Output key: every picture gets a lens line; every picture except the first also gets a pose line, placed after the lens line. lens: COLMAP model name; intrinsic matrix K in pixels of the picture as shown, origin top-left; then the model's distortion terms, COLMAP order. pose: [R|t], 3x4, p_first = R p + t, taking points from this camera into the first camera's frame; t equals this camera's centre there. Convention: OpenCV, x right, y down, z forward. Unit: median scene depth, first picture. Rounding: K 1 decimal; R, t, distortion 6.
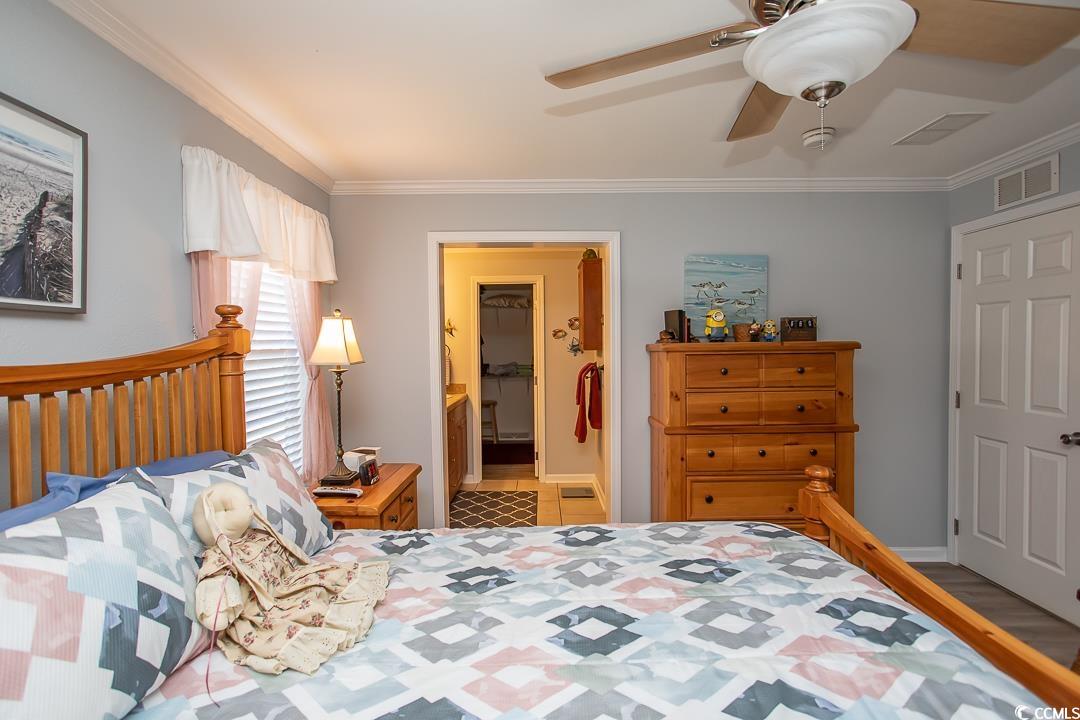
lens RADIAL K [[517.8, 0, 538.1], [0, 517.8, 358.4], [0, 0, 1]] dist [-0.048486, 0.028371]
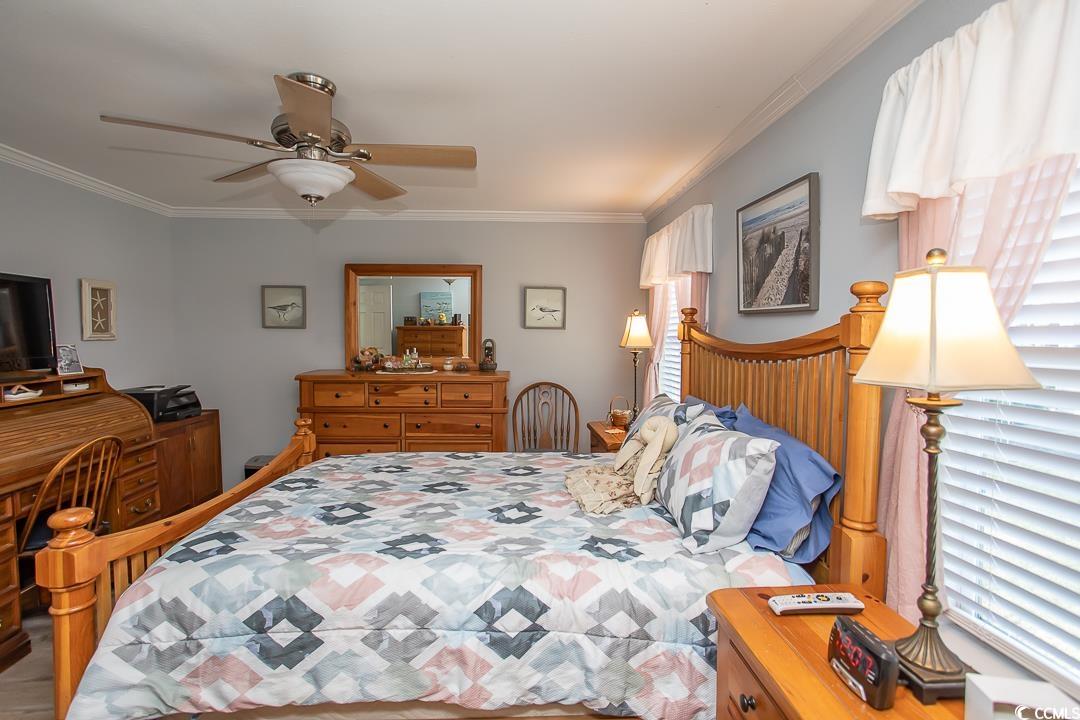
lens RADIAL K [[517.8, 0, 538.1], [0, 517.8, 358.4], [0, 0, 1]] dist [-0.048486, 0.028371]
pose [[-0.998288, 0.014061, -0.056775, -0.110562], [0.009896, 0.997283, 0.073000, -0.069424], [0.057647, 0.072313, -0.995715, 2.410569]]
